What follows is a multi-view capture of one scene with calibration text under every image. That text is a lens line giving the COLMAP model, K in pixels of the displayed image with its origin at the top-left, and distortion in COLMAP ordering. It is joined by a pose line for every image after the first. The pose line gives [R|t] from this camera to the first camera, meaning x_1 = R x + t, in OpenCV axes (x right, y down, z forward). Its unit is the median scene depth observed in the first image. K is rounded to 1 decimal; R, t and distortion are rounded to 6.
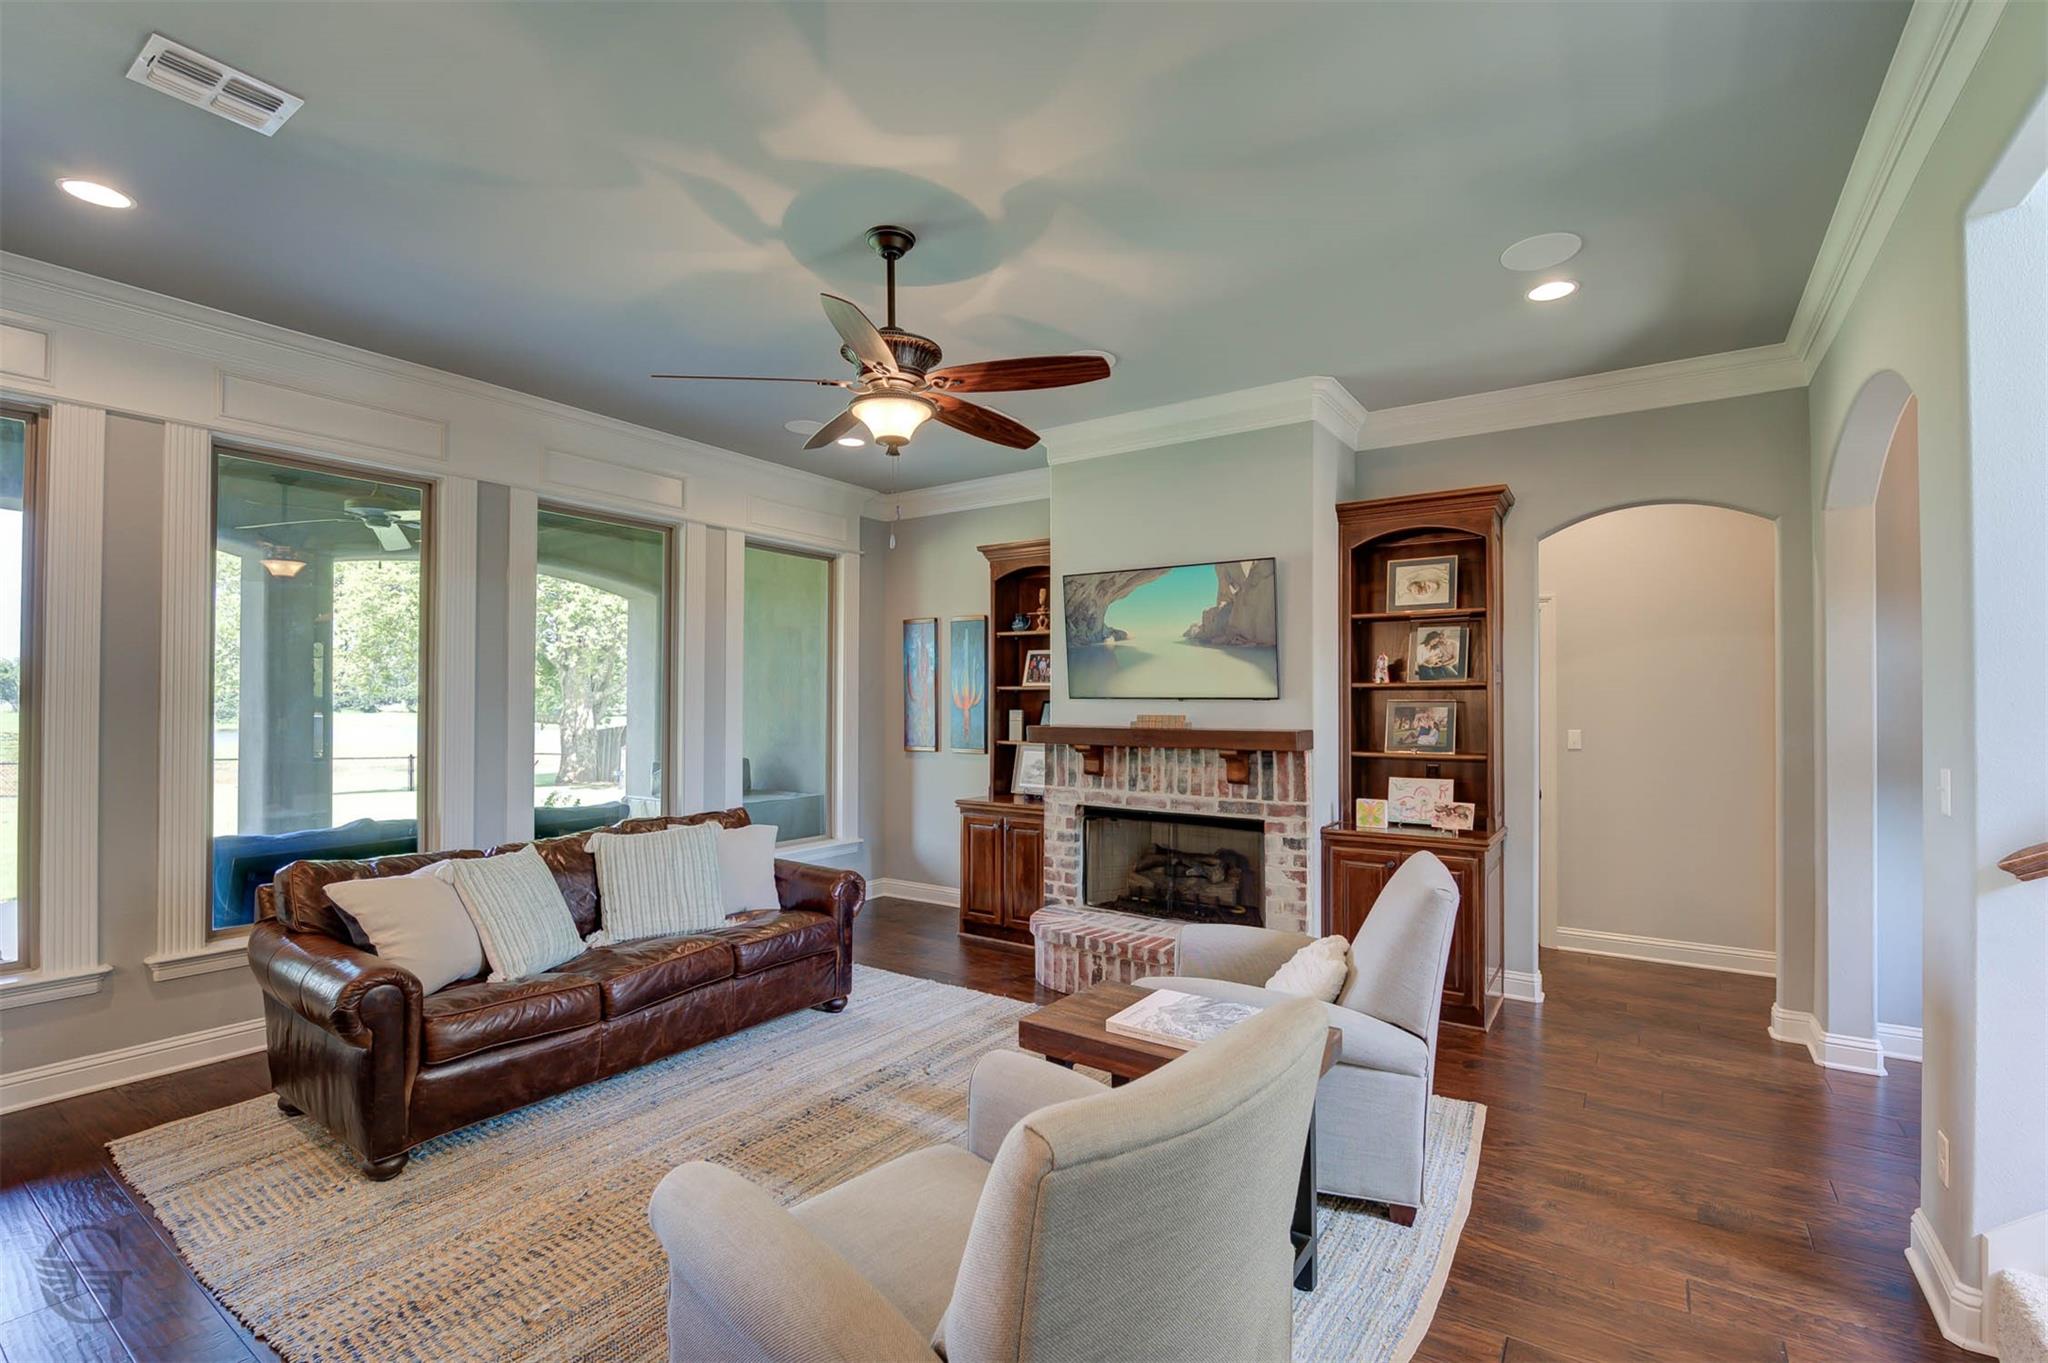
lens RADIAL K [[911.8, 0, 1026.8], [0, 911.8, 691.8], [0, 0, 1]] dist [-0.020648, -0.000506]
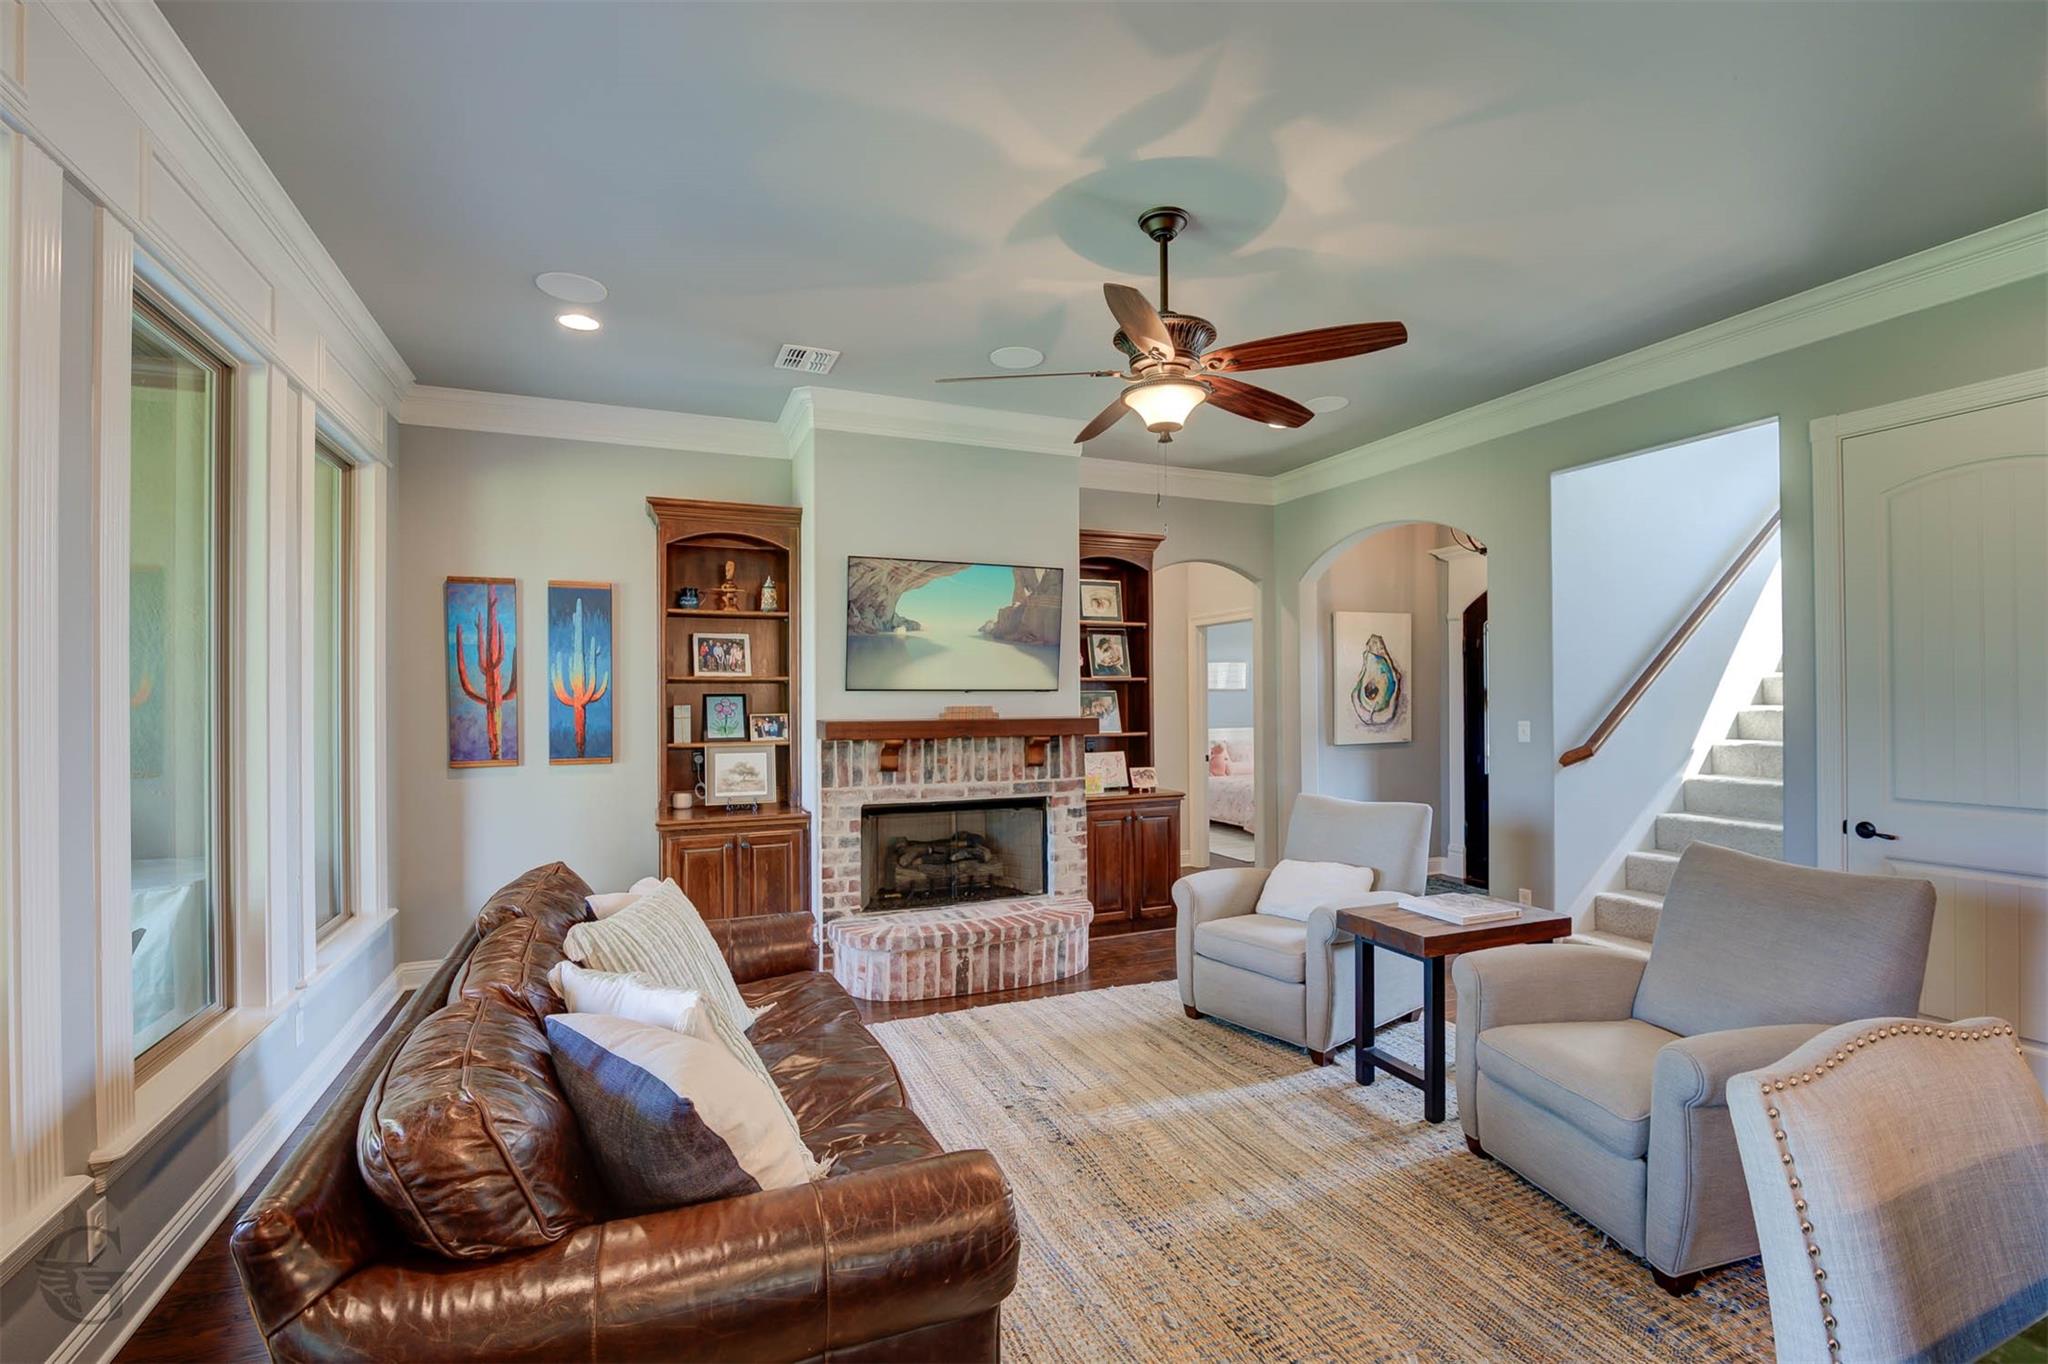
lens RADIAL K [[911.8, 0, 1034.4], [0, 911.8, 691.1], [0, 0, 1]] dist [-0.020648, -0.000506]
pose [[0.533773, -0.001951, 0.845626, -0.696931], [-0.002819, 0.999988, 0.004087, 0.003816], [-0.845623, -0.004565, 0.533761, 0.391655]]
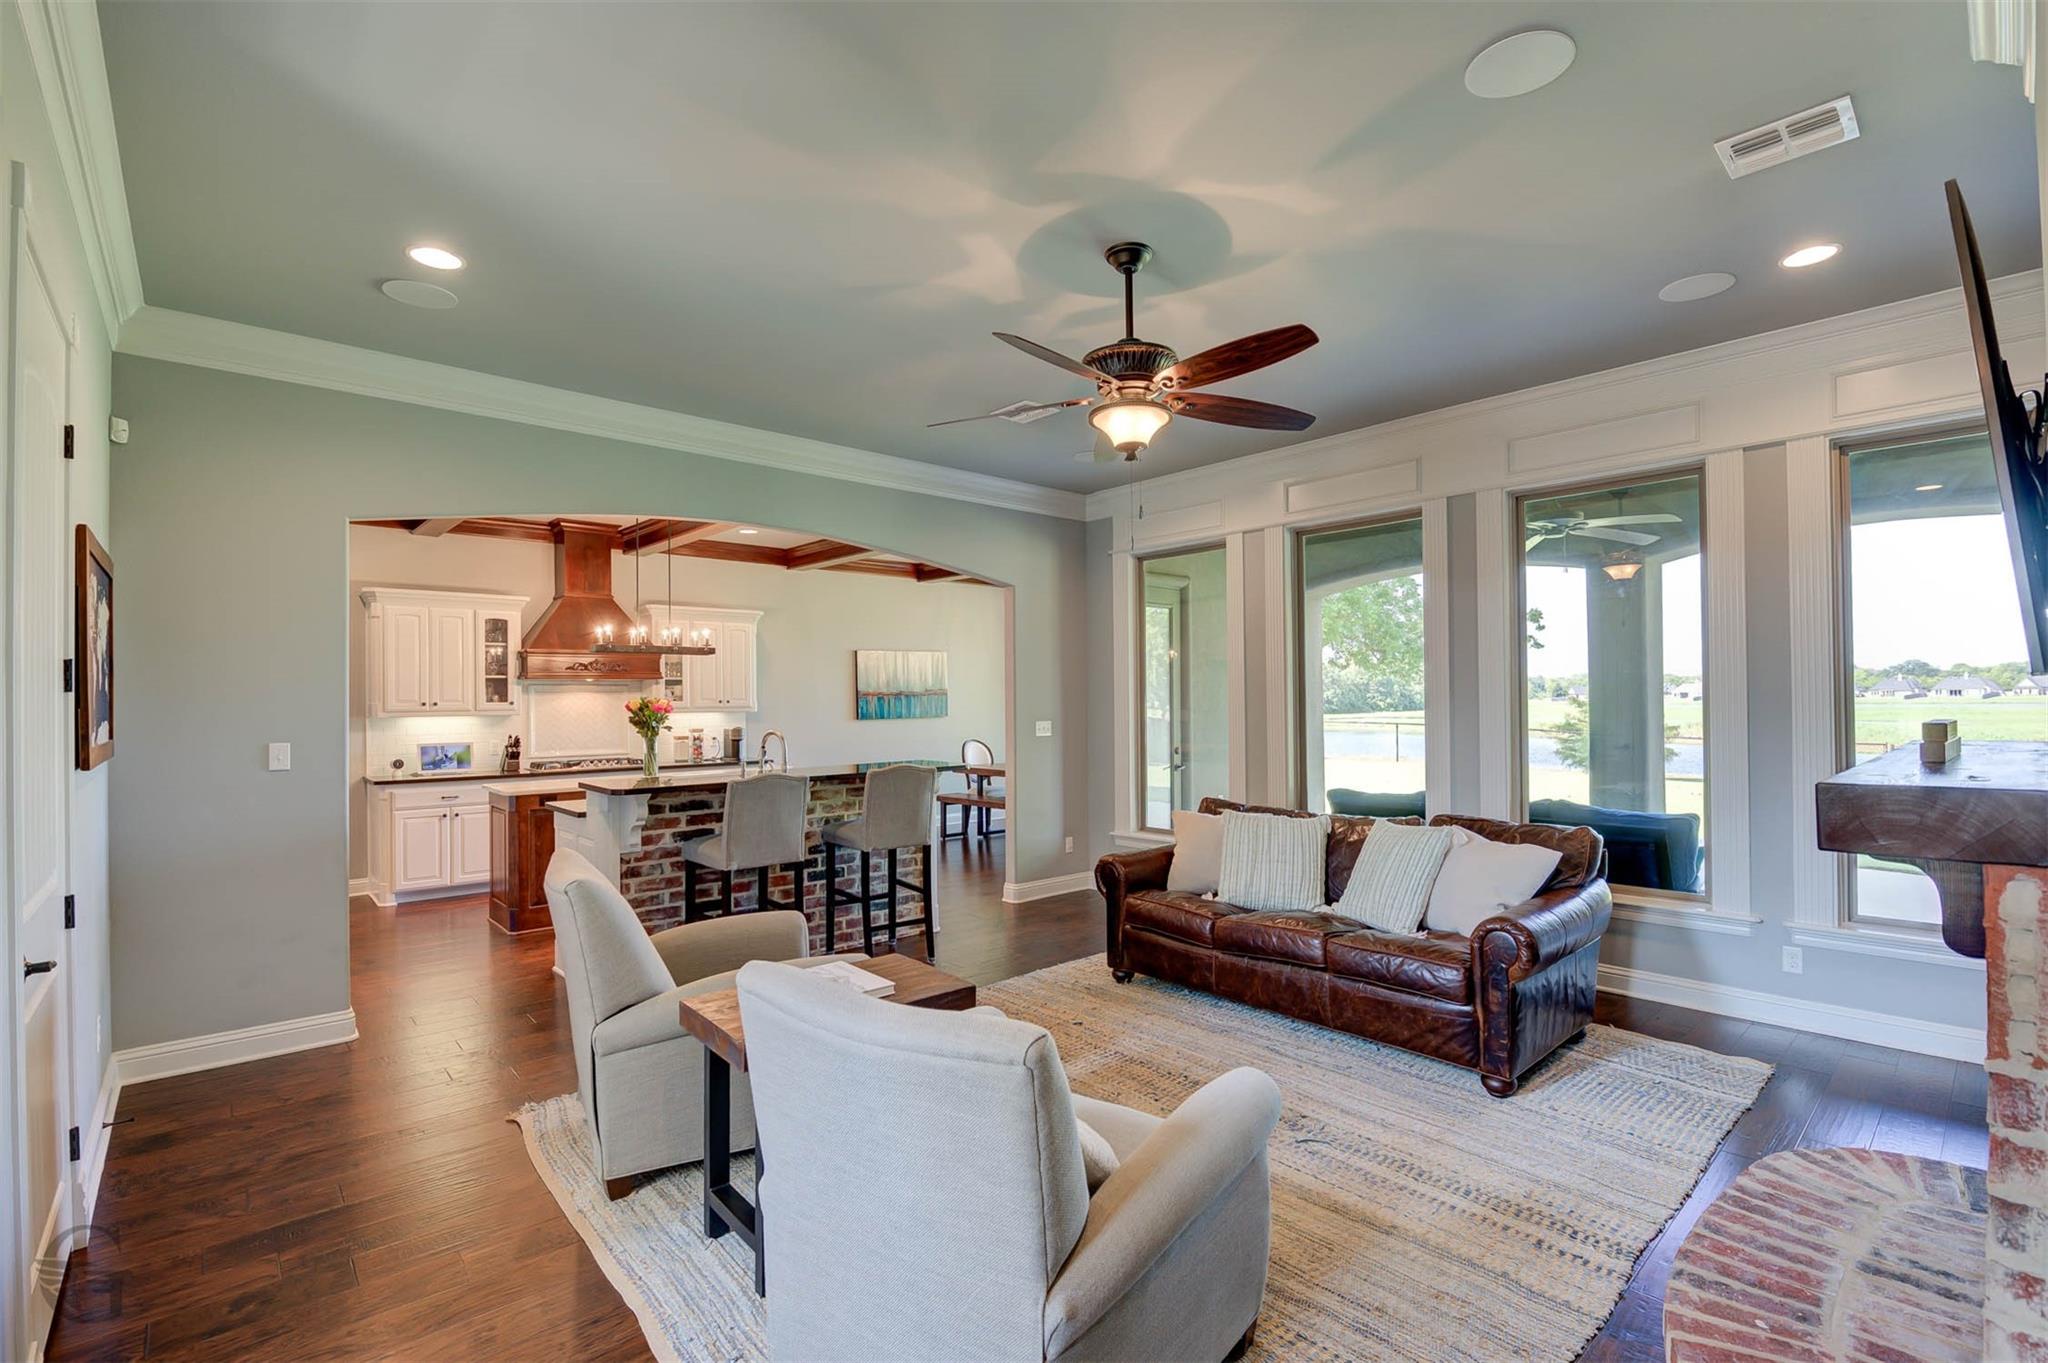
lens RADIAL K [[911.8, 0, 1024.2], [0, 911.8, 687.0], [0, 0, 1]] dist [-0.020648, -0.000506]
pose [[-0.241800, -0.011336, -0.970260, 0.586655], [0.021535, 0.999623, -0.017046, 0.009204], [0.970087, -0.025017, -0.241464, 0.742509]]
